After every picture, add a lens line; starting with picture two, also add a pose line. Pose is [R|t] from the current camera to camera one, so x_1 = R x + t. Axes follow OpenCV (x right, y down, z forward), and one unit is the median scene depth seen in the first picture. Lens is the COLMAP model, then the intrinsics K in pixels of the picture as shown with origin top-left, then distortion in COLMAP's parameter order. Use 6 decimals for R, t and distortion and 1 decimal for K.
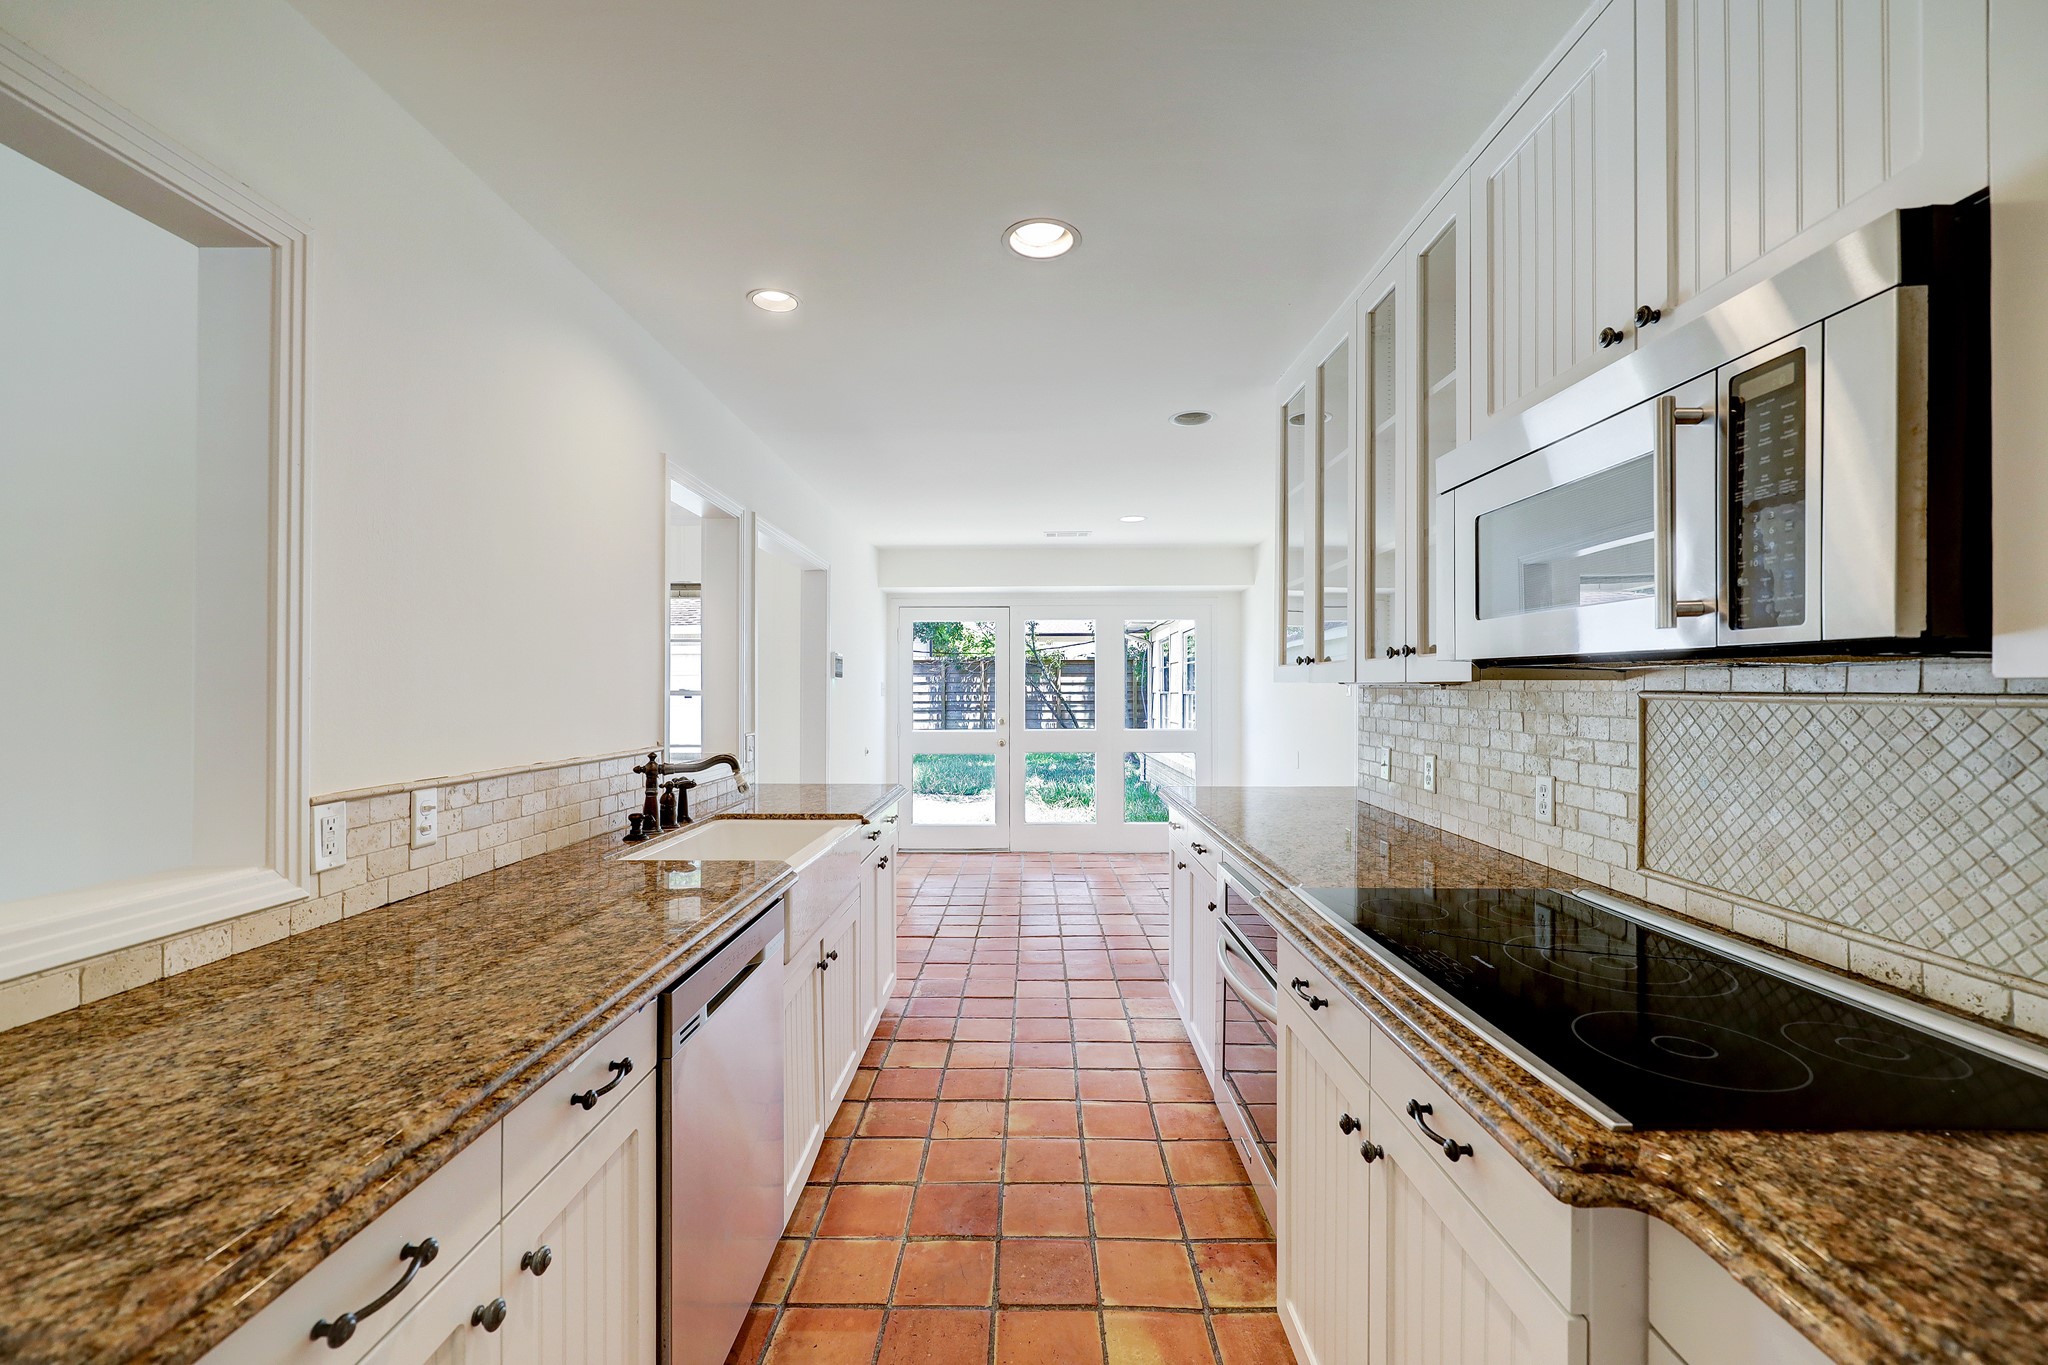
lens RADIAL K [[837.1, 0, 1021.4], [0, 837.1, 683.4], [0, 0, 1]] dist [-0.002205, 0.000287]
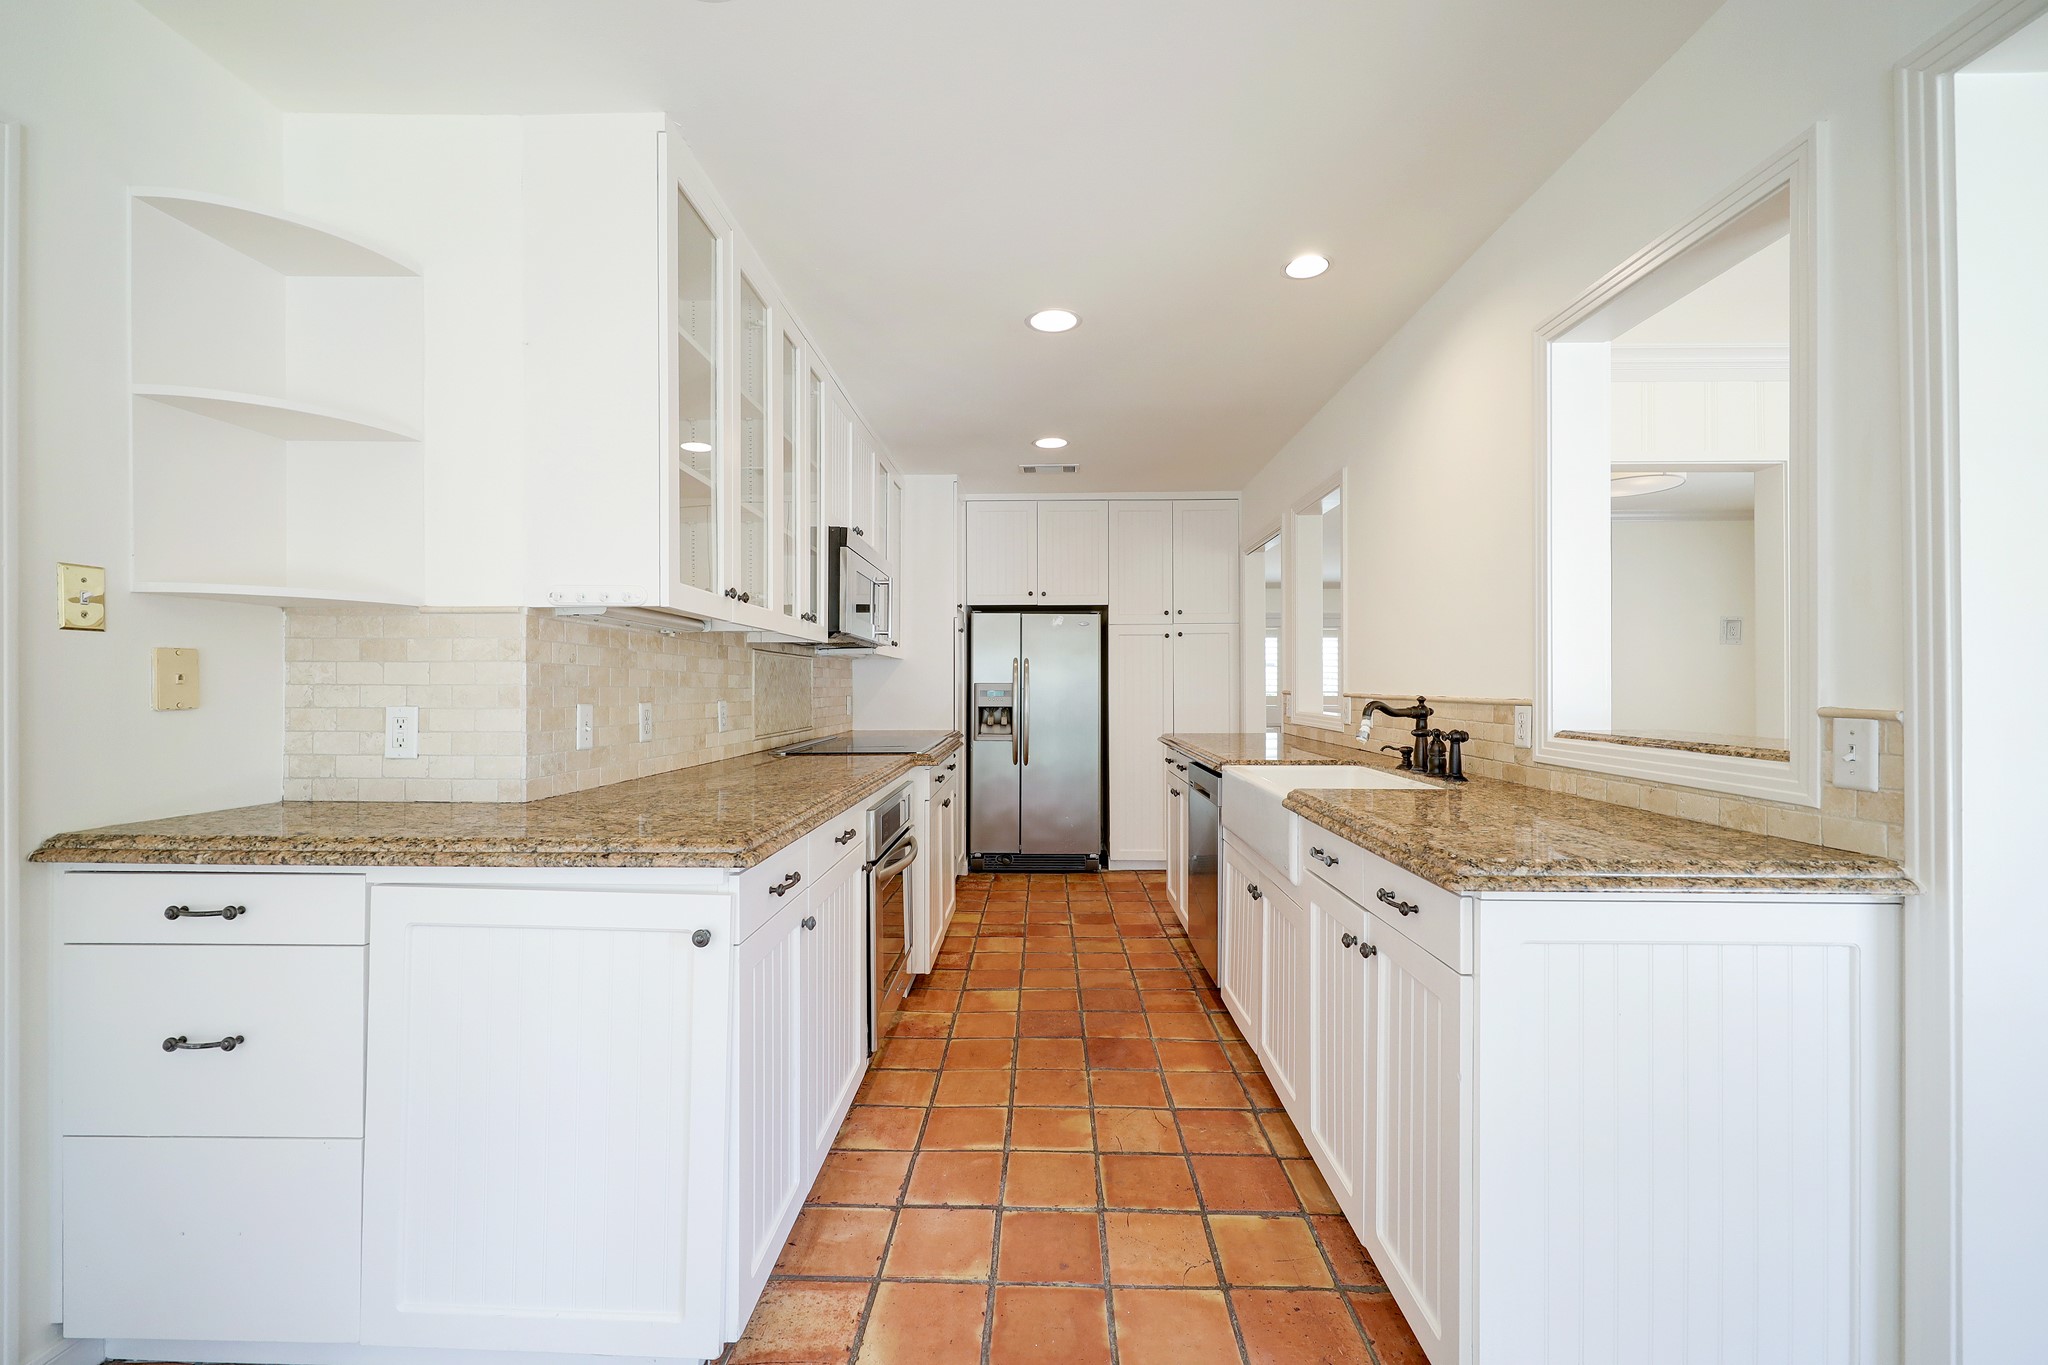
lens RADIAL K [[837.1, 0, 1022.2], [0, 837.1, 681.3], [0, 0, 1]] dist [-0.002205, 0.000287]
pose [[-0.999925, -0.002016, 0.012054, 0.050486], [-0.002144, 0.999942, -0.010584, 0.072779], [-0.012032, -0.010609, -0.999871, 2.026679]]
